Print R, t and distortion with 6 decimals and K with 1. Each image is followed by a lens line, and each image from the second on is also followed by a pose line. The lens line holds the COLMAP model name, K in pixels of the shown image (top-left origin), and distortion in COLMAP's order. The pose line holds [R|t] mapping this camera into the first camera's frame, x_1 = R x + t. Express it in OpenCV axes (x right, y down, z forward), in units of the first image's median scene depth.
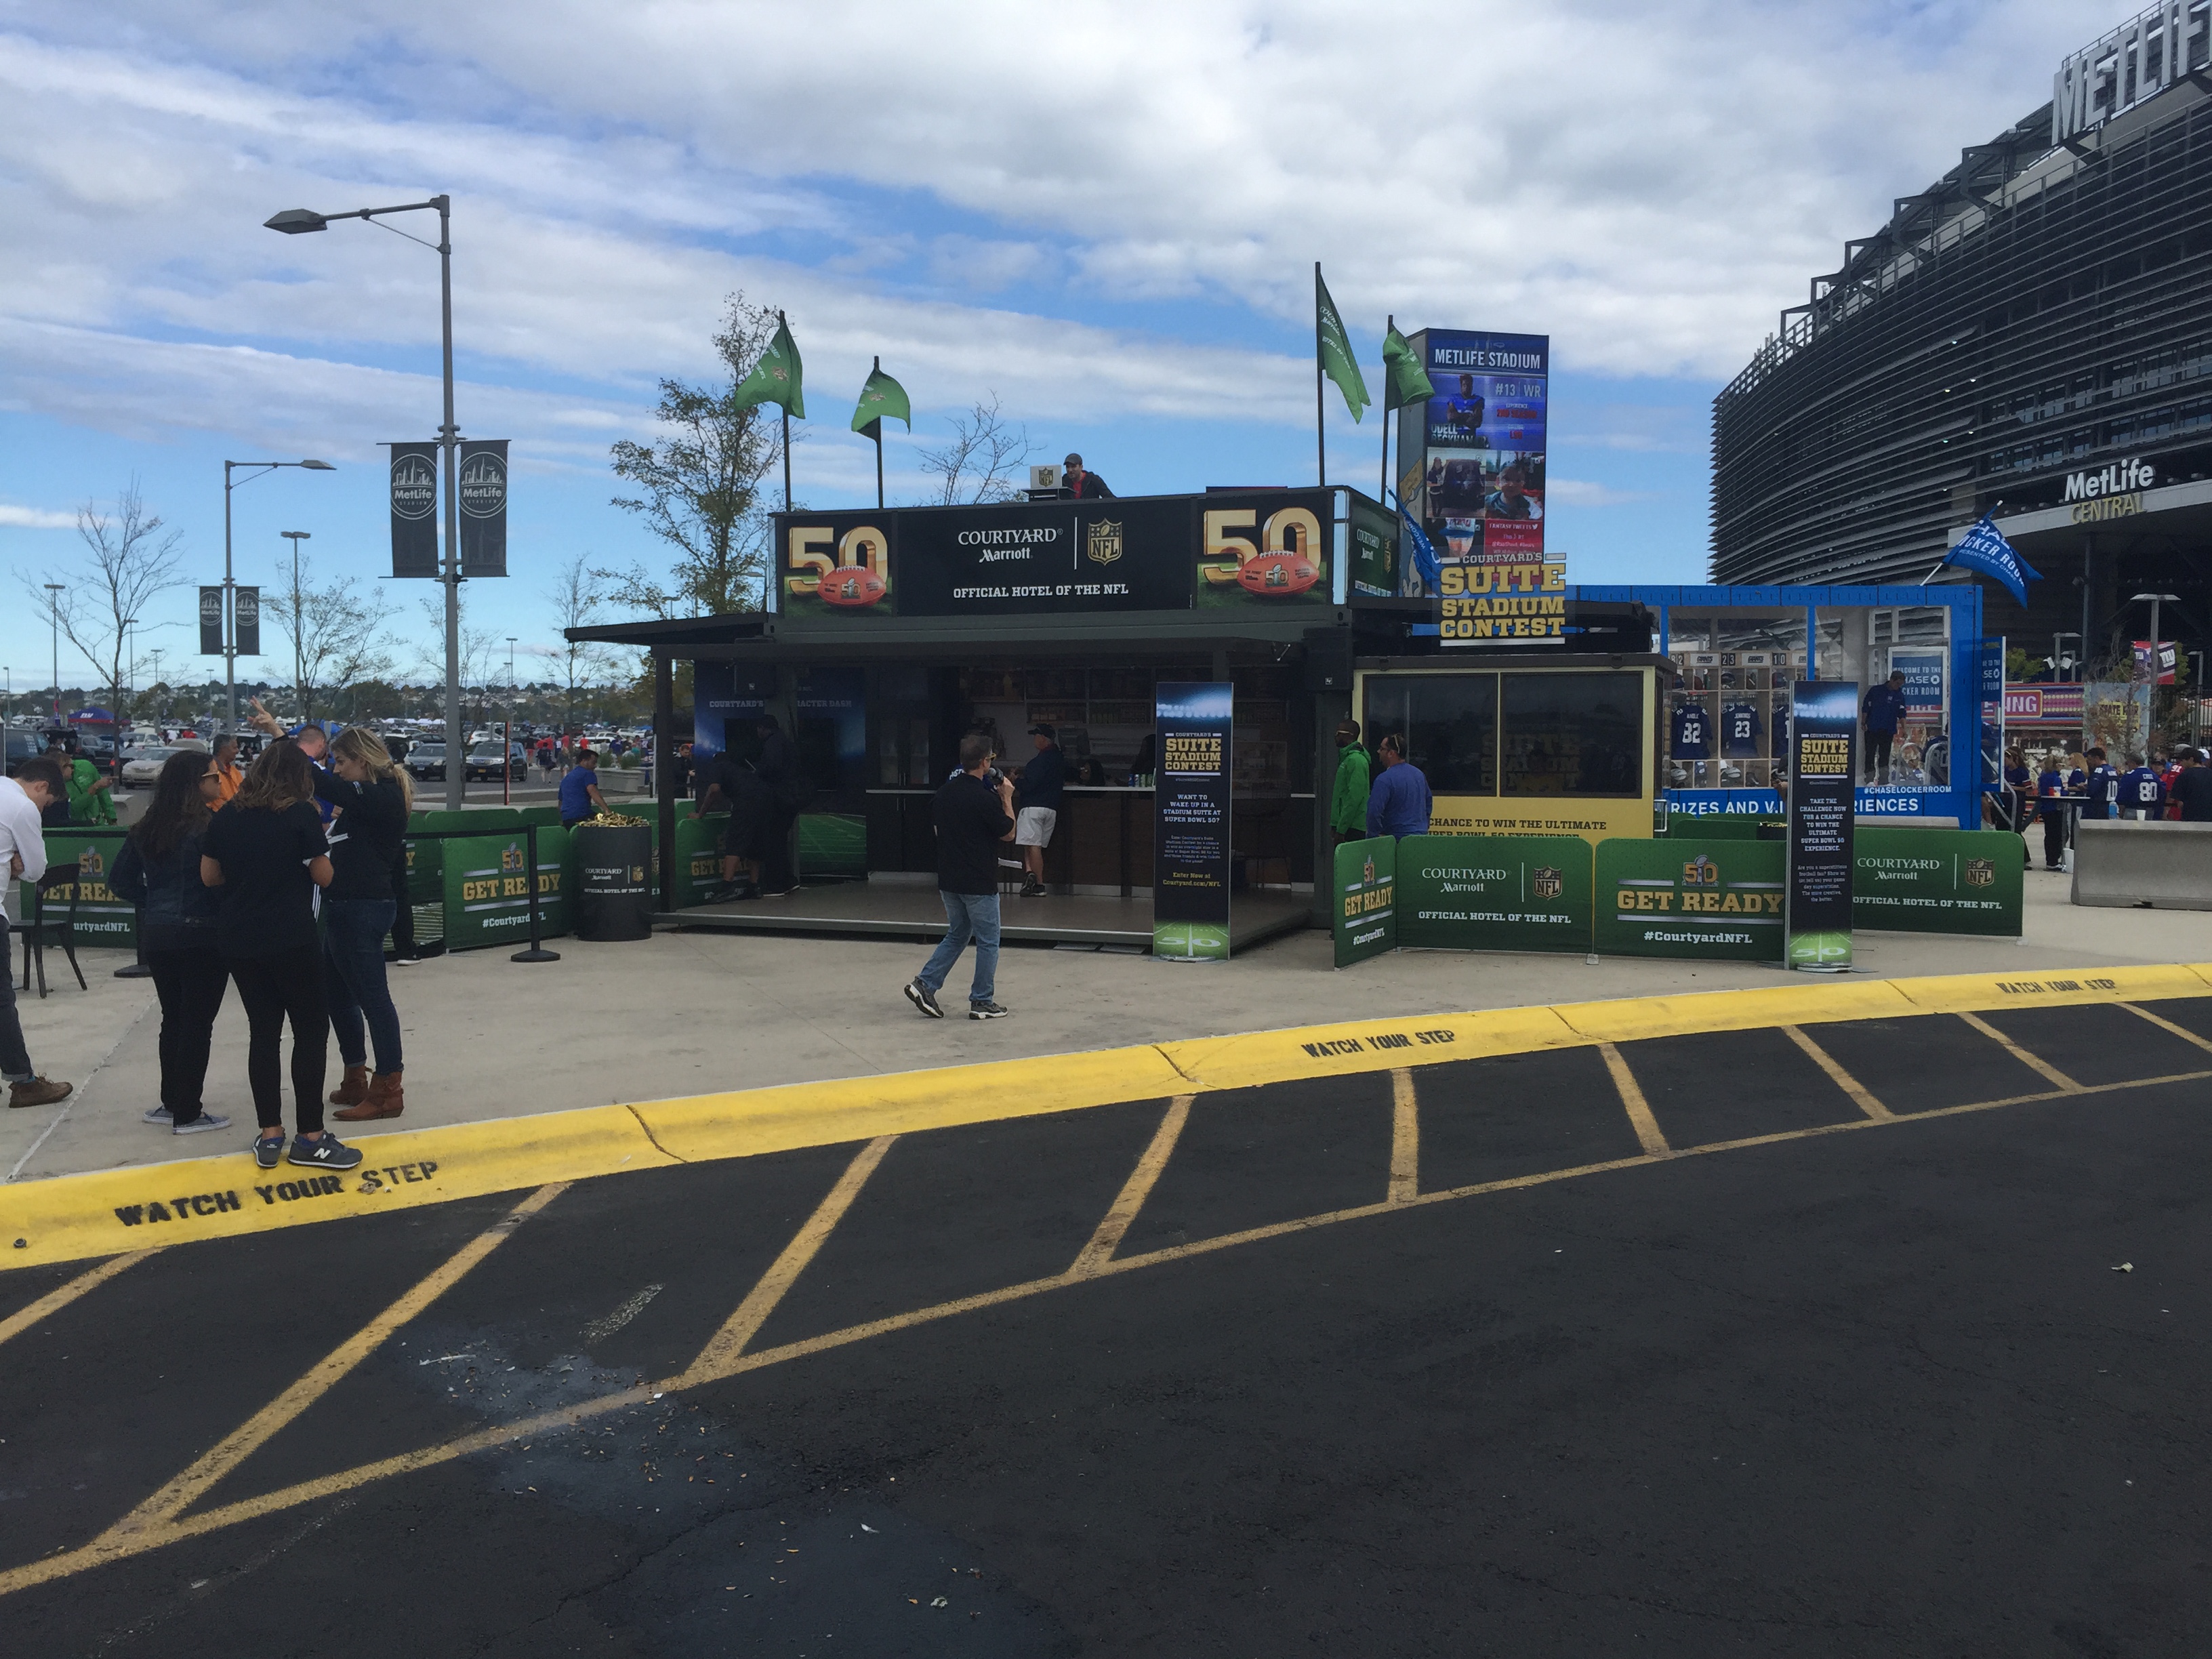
lens RADIAL K [[1859.0, 0, 1119.3], [0, 1859.0, 827.1], [0, 0, 1]] dist [0.070251, -0.085403]
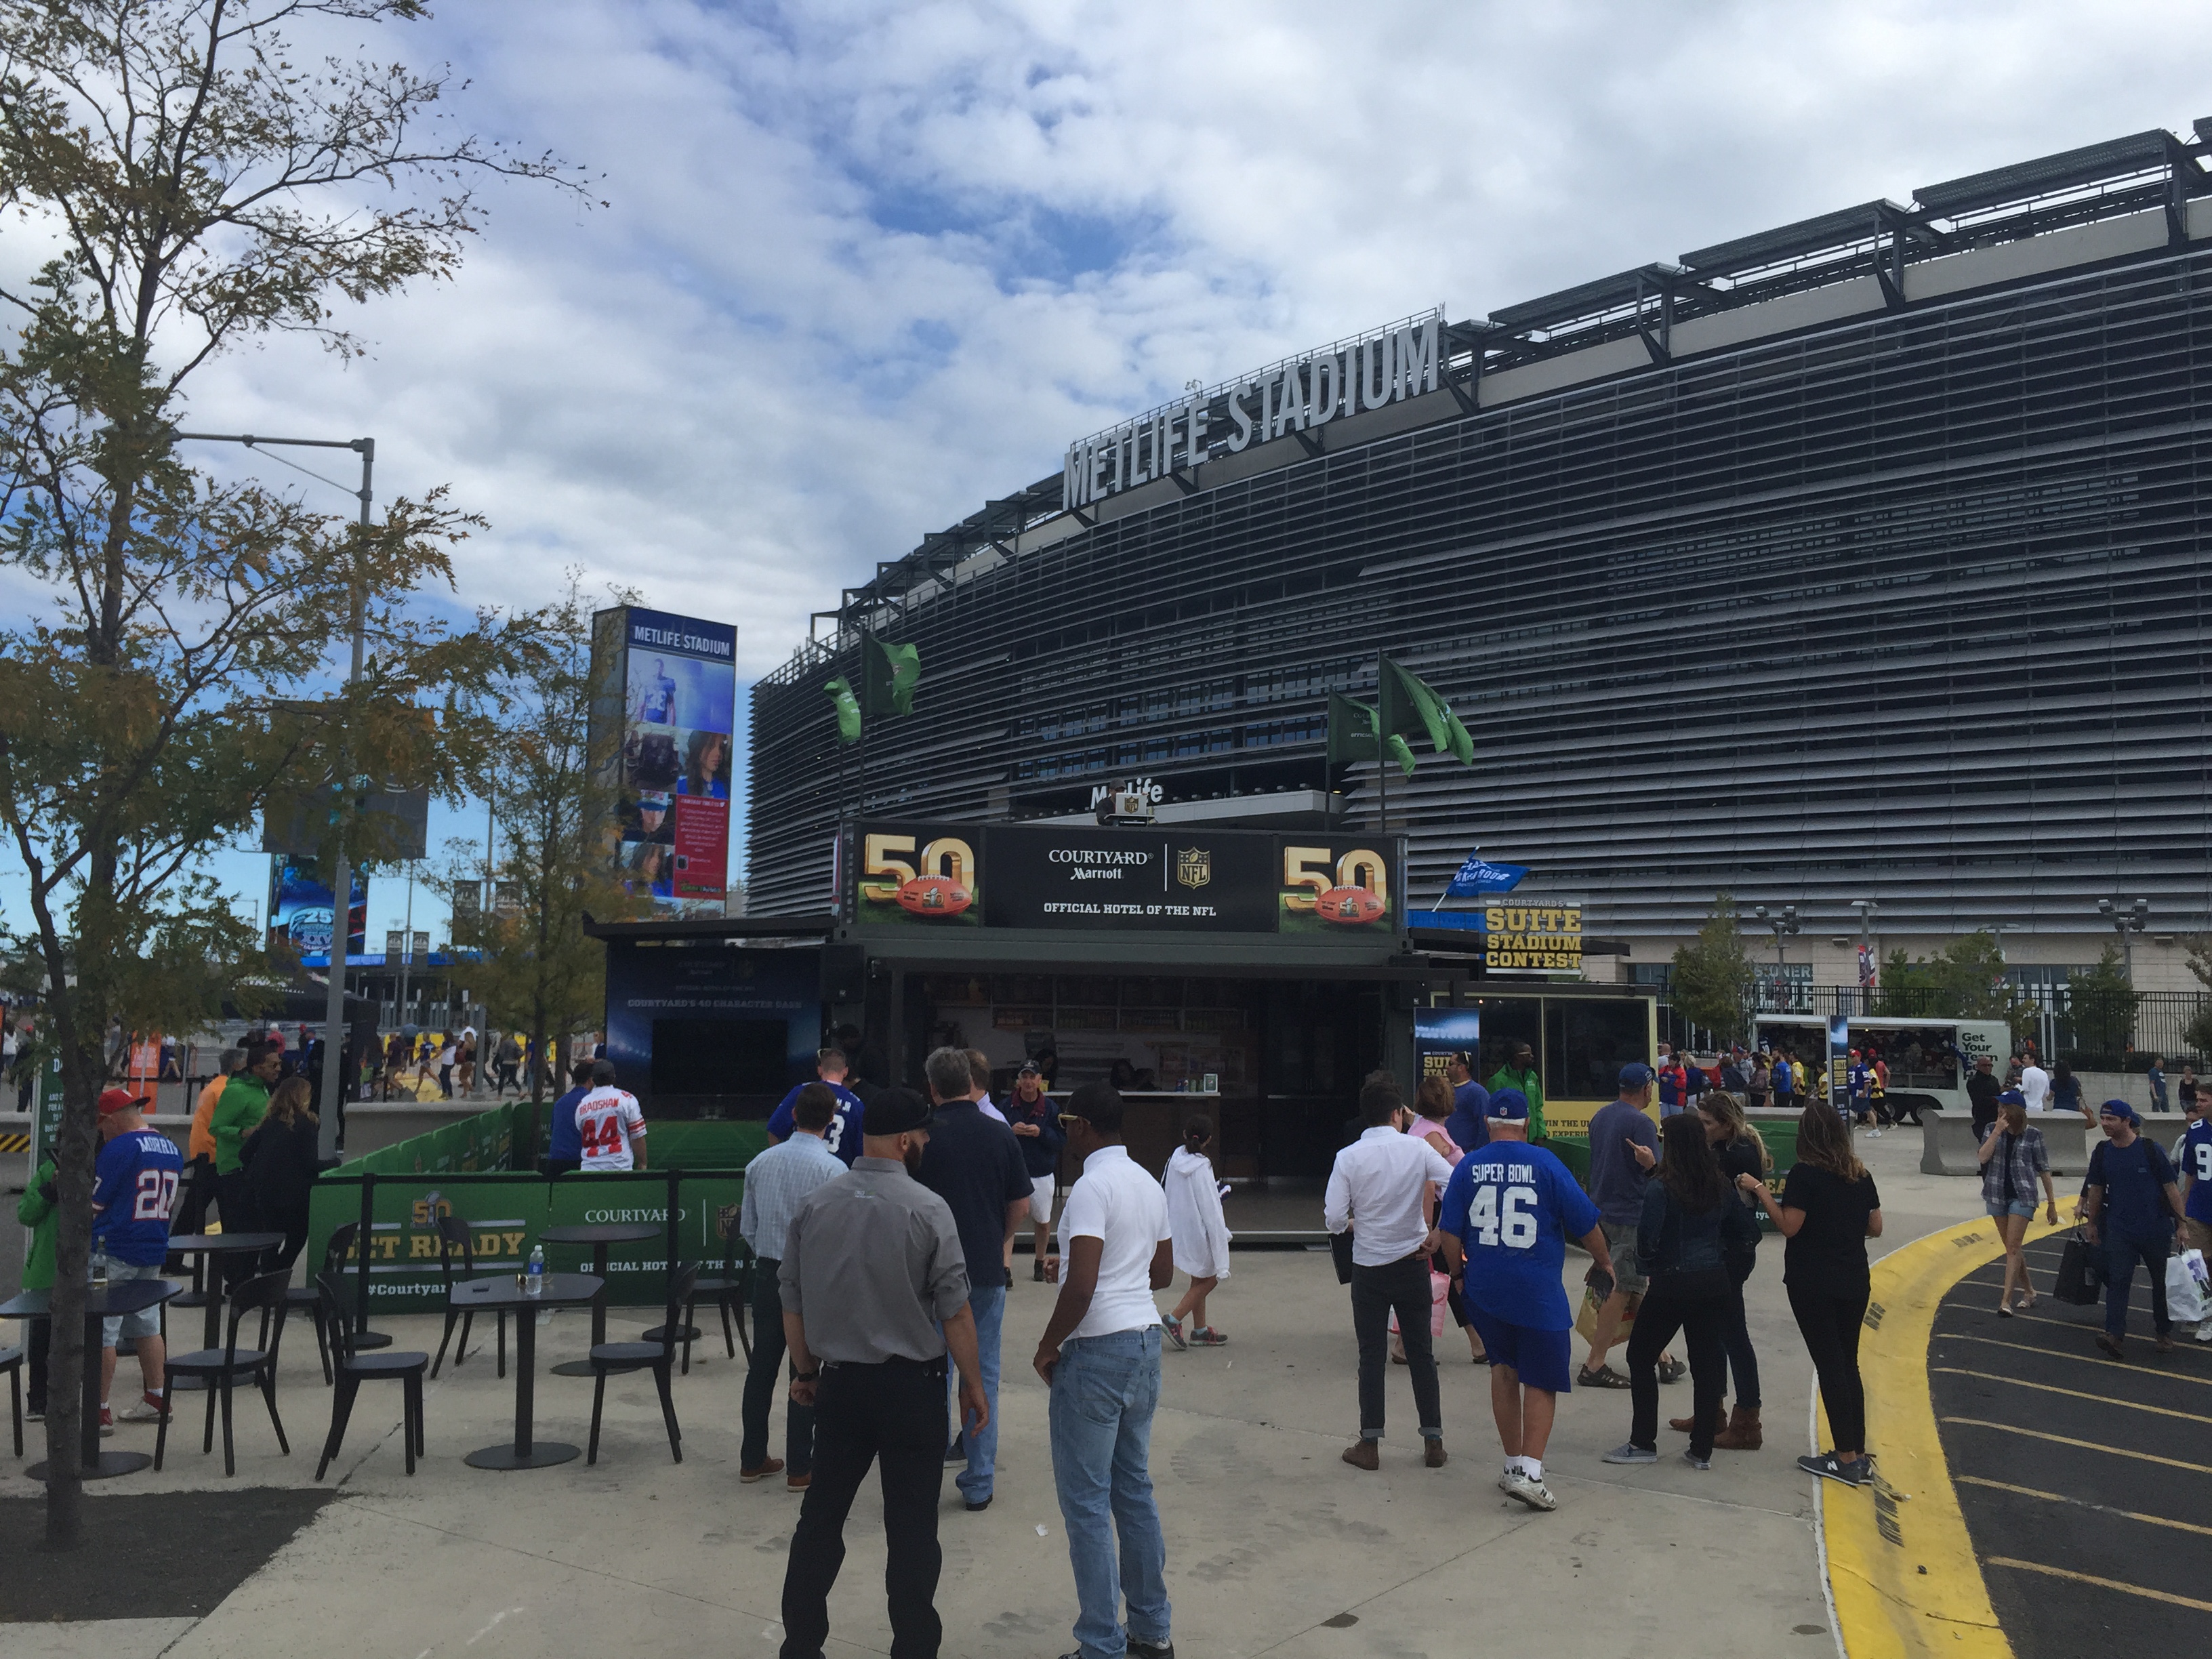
lens RADIAL K [[1859.0, 0, 1119.3], [0, 1859.0, 827.1], [0, 0, 1]] dist [0.070251, -0.085403]
pose [[0.858988, 0.059344, 0.508545, -0.576417], [0.012758, 0.990471, -0.137132, -0.025845], [-0.511836, 0.124283, 0.850045, 0.082203]]
